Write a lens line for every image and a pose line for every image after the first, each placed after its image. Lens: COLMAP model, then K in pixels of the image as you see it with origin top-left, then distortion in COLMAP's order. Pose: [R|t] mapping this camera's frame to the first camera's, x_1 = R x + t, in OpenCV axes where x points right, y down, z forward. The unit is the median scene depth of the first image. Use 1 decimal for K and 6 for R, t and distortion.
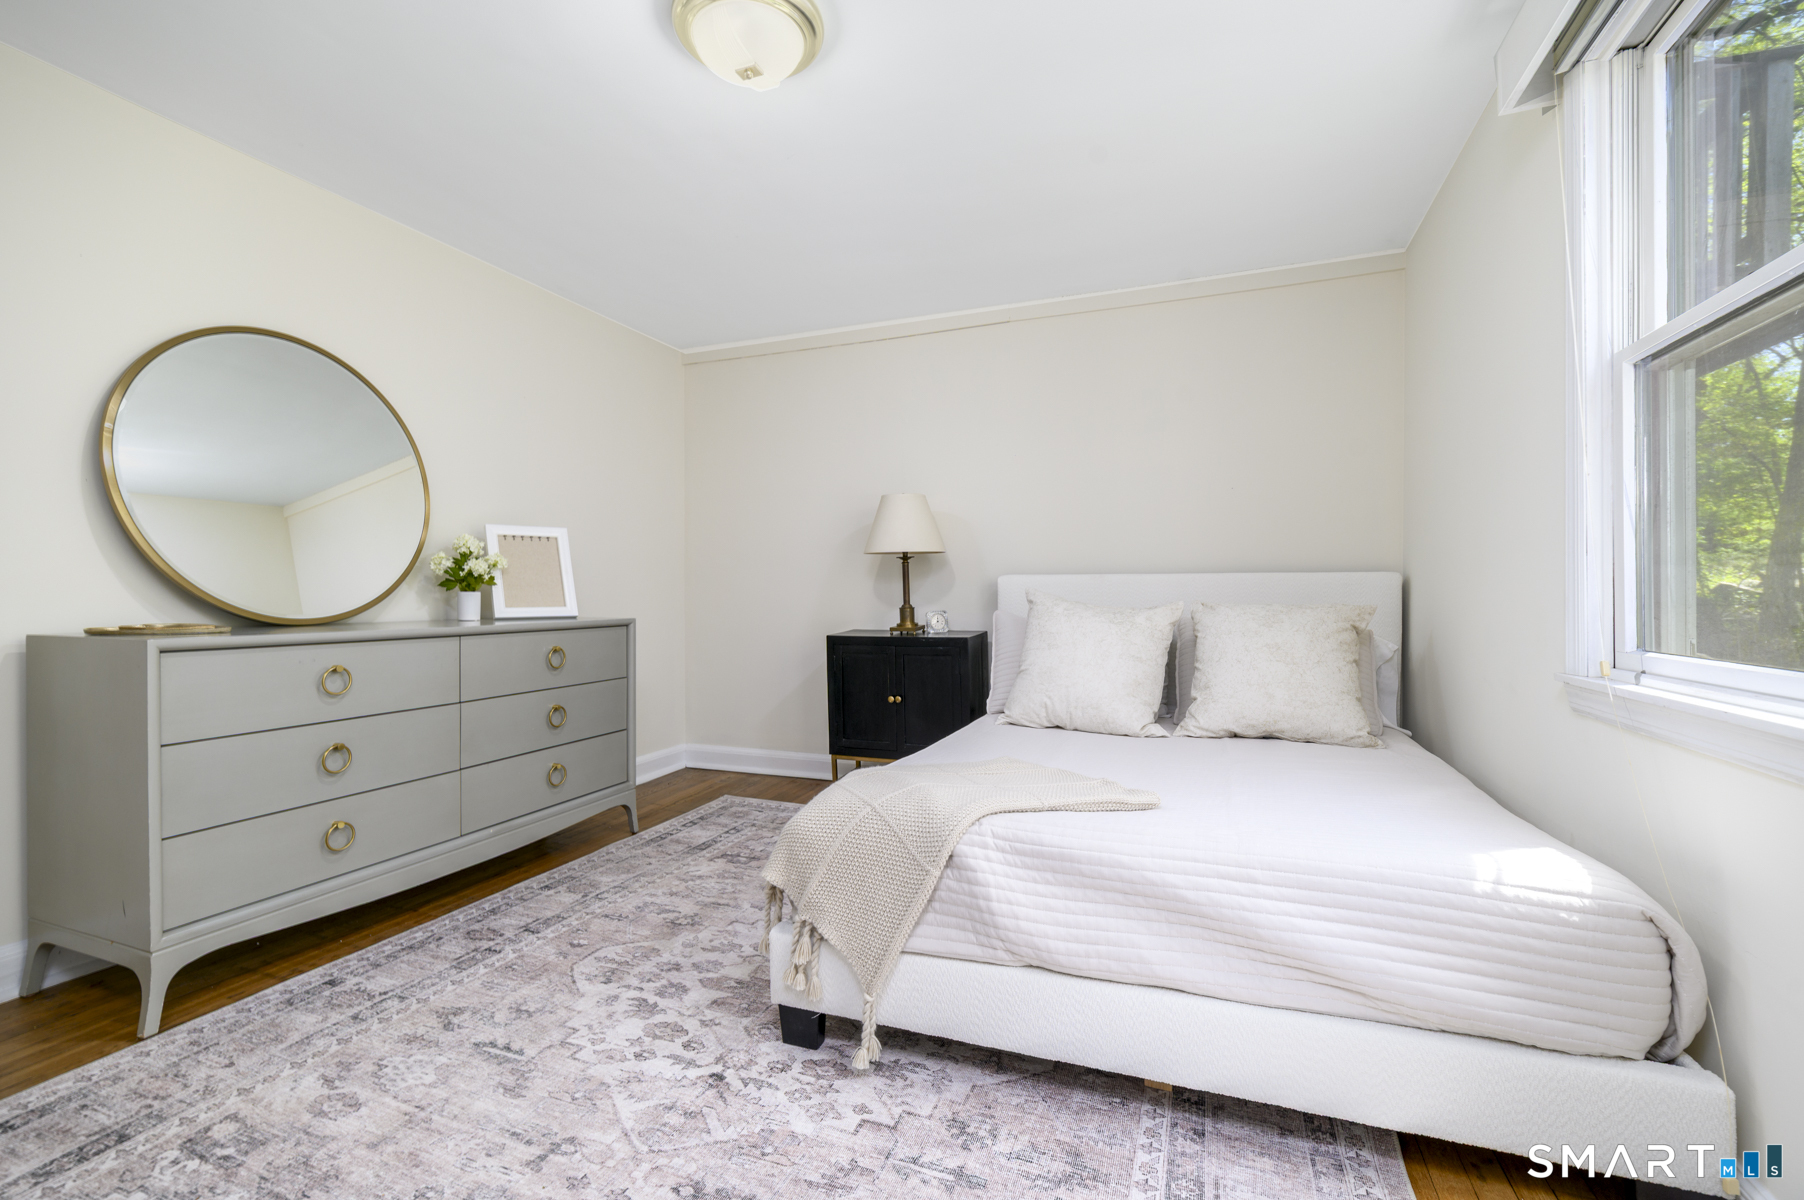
lens RADIAL K [[782.4, 0, 900.7], [0, 782.4, 596.6], [0, 0, 1]] dist [0.002102, -0.000050]
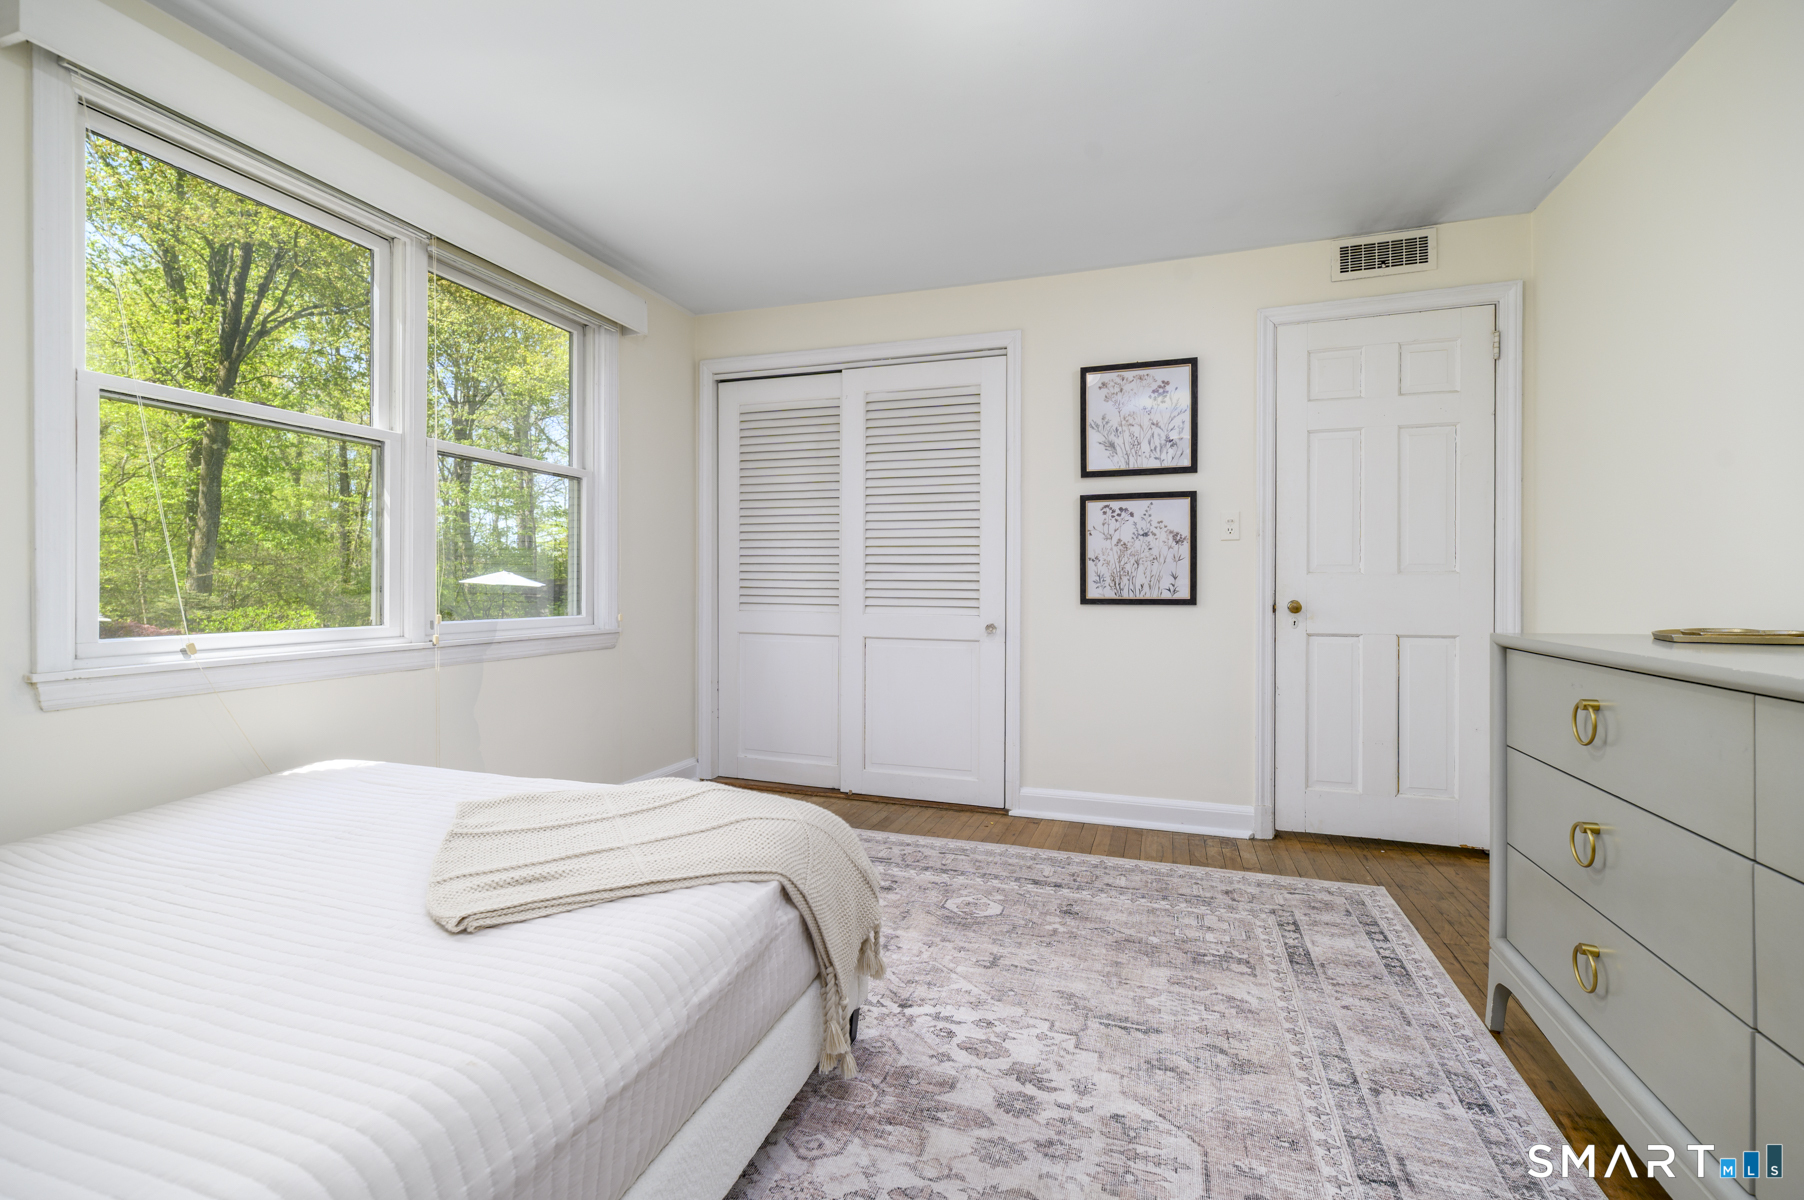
lens RADIAL K [[782.4, 0, 901.7], [0, 782.4, 590.1], [0, 0, 1]] dist [0.002102, -0.000050]
pose [[-0.998755, 0.002402, -0.049829, -0.154787], [0.002013, 0.999967, 0.007855, -0.008970], [0.049846, 0.007745, -0.998727, 1.925842]]
